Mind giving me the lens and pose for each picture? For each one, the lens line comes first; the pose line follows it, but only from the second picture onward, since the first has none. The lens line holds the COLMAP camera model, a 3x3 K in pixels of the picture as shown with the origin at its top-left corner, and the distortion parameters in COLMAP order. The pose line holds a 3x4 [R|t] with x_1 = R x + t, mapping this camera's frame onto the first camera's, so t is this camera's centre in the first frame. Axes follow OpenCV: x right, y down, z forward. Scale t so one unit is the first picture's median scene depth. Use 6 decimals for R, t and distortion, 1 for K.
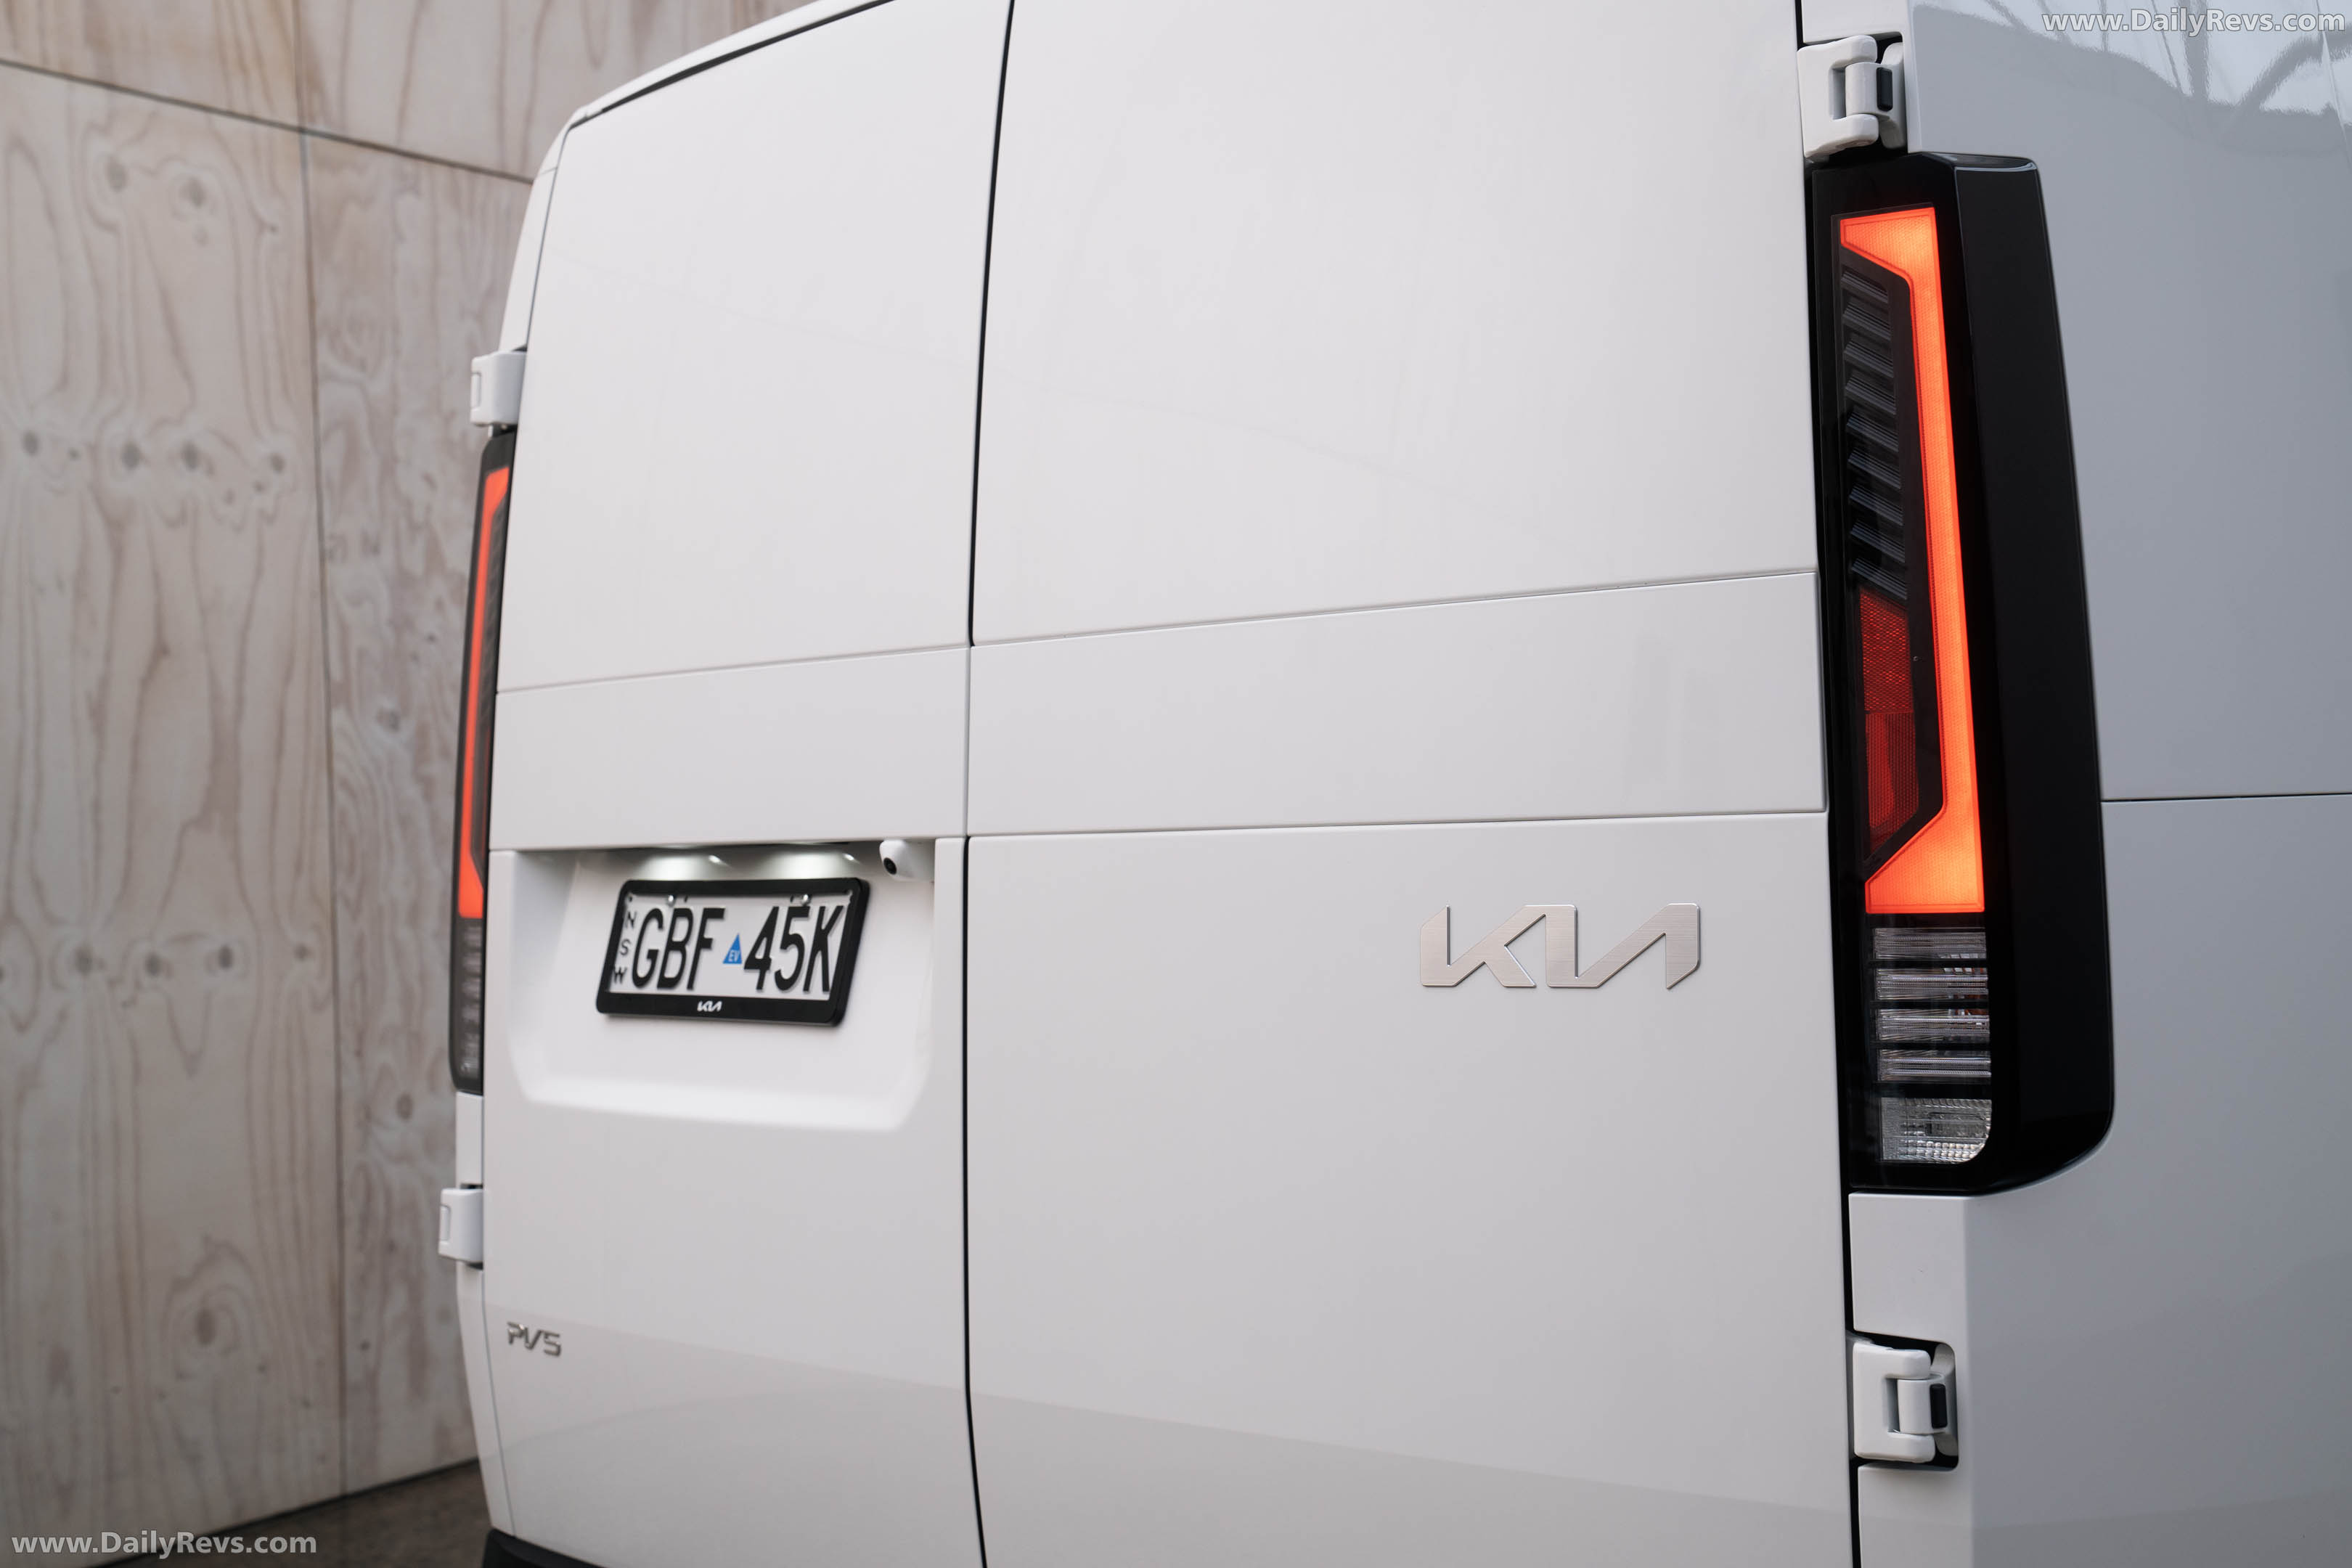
lens RADIAL K [[3369.5, 0, 1176.0], [0, 3369.5, 784.0], [0, 0, 1]] dist [0.076758, 0.798138]
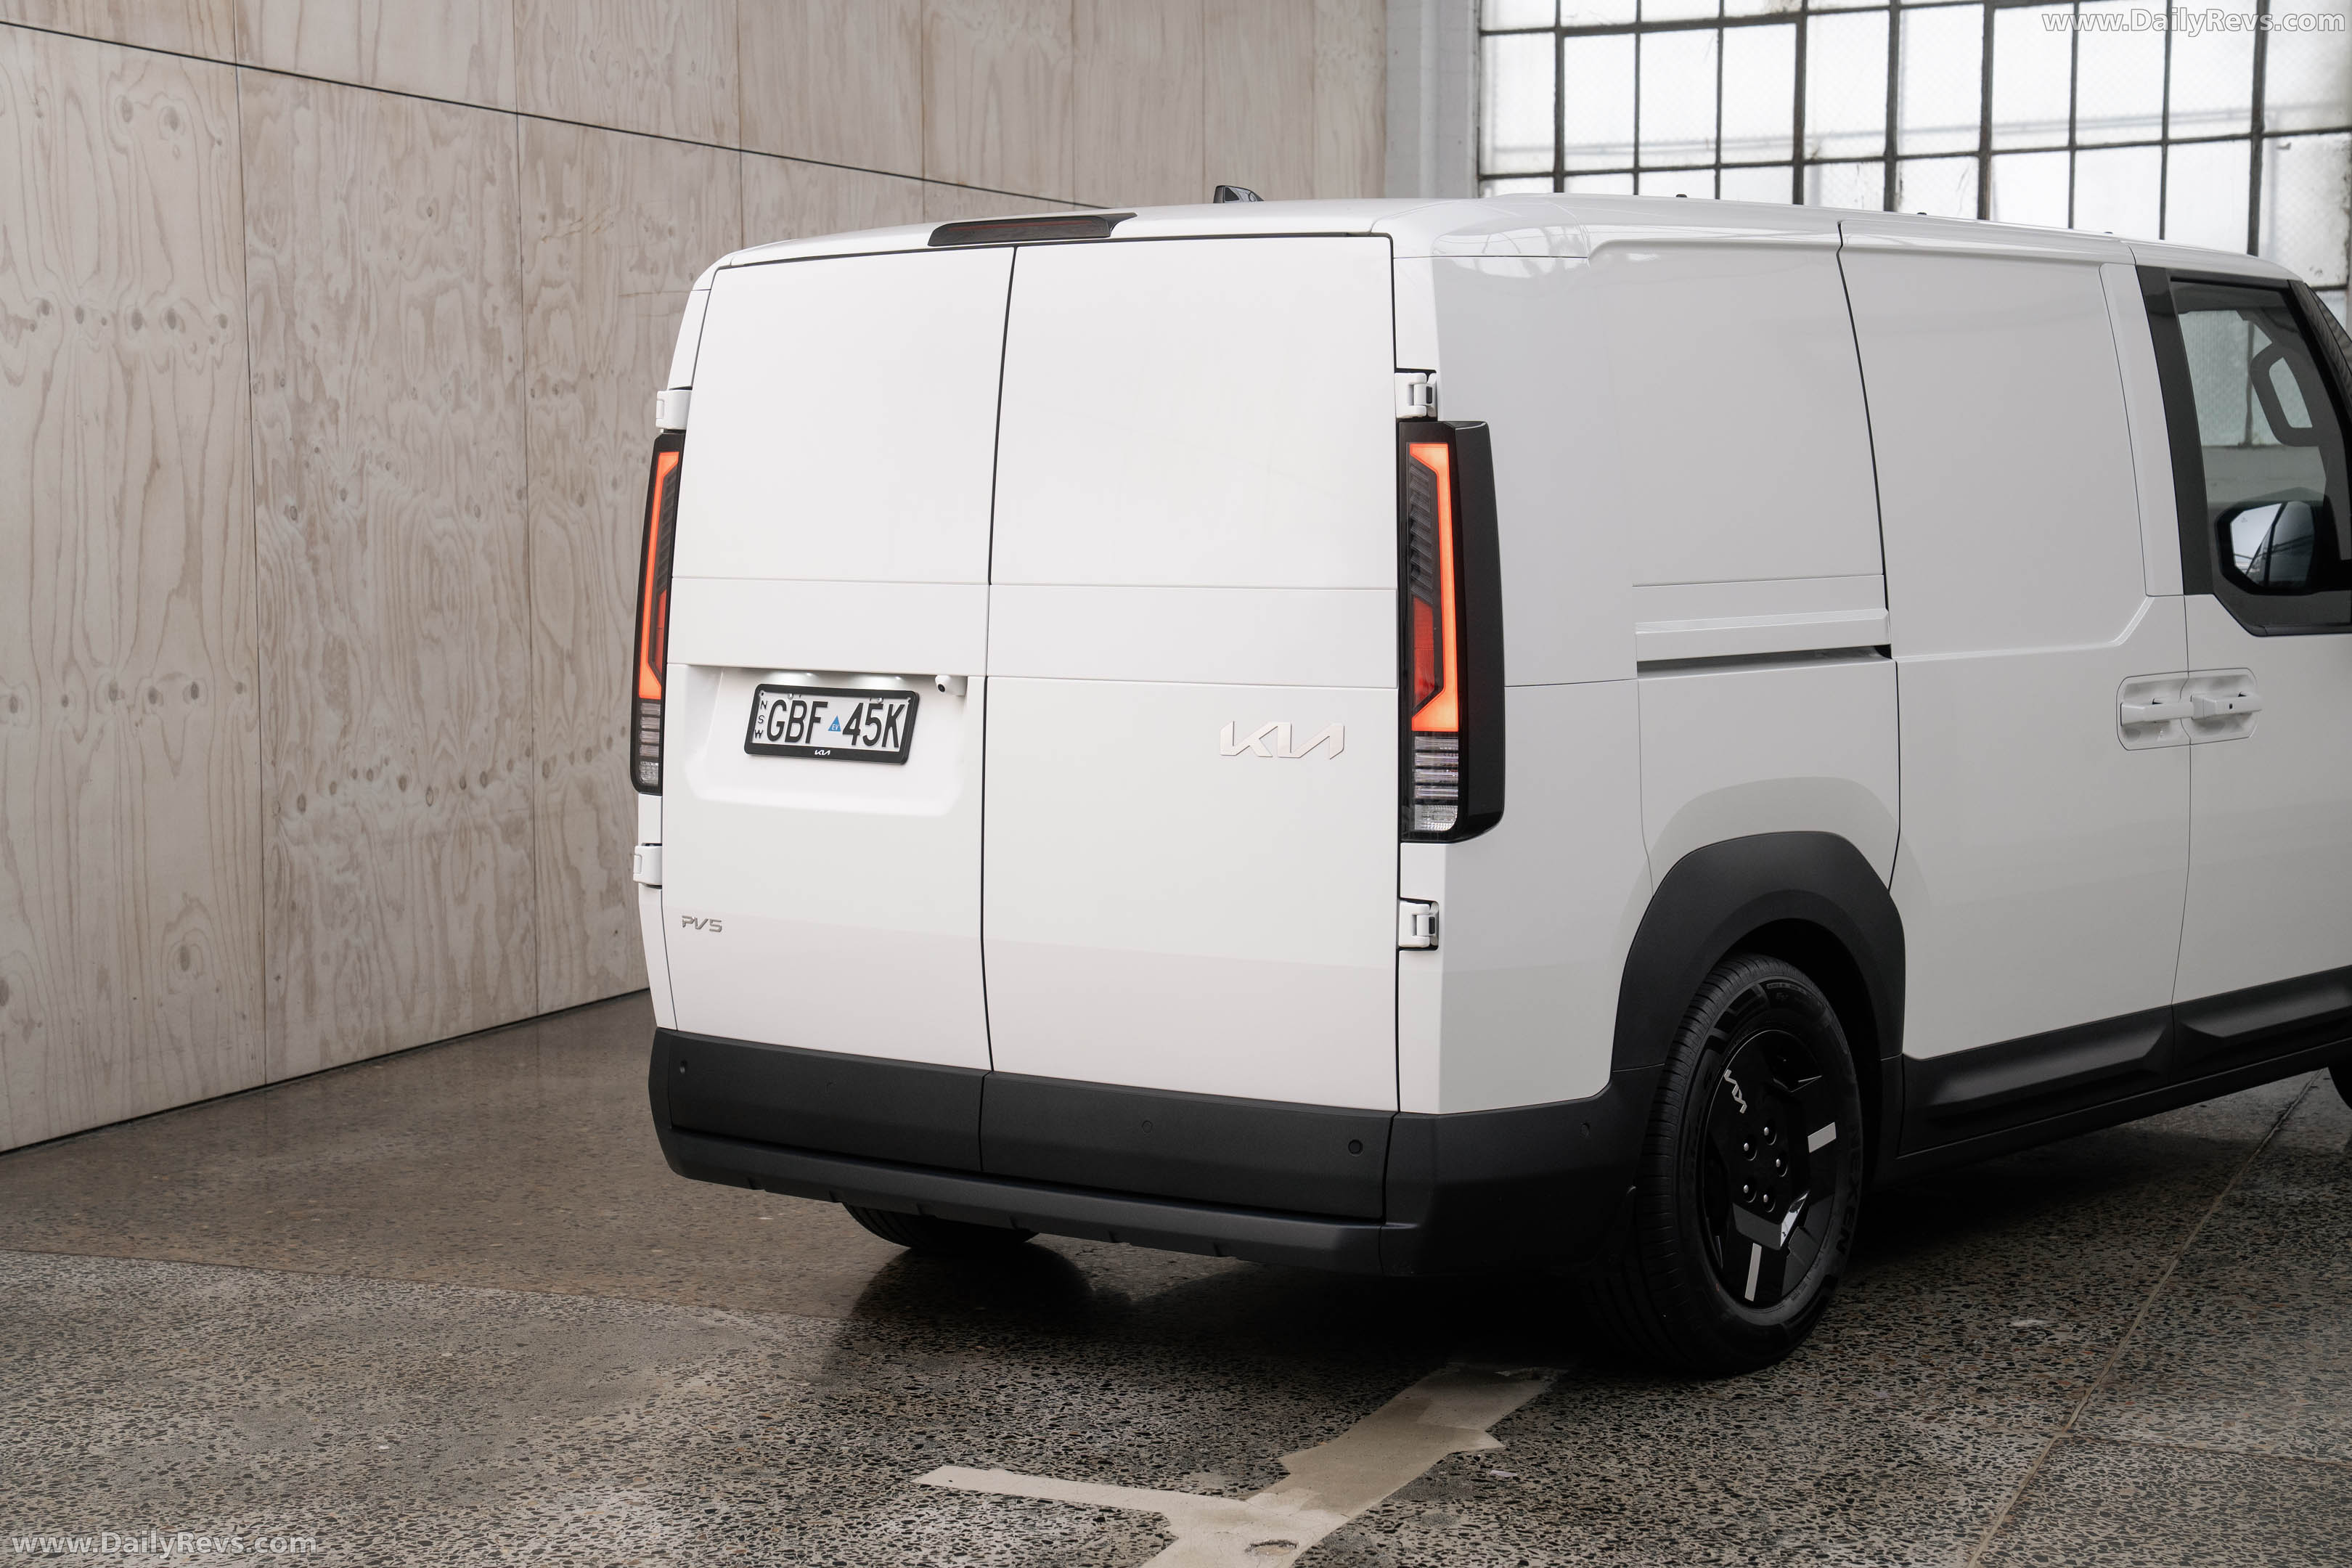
lens RADIAL K [[3911.0, 0, 1176.0], [0, 3911.0, 784.0], [0, 0, 1]] dist [0.197508, 0.842621]
pose [[0.986277, 0.016776, 0.164242, -0.158053], [-0.030411, 0.996261, 0.080860, -0.054148], [-0.162271, -0.084745, 0.983100, -0.648839]]
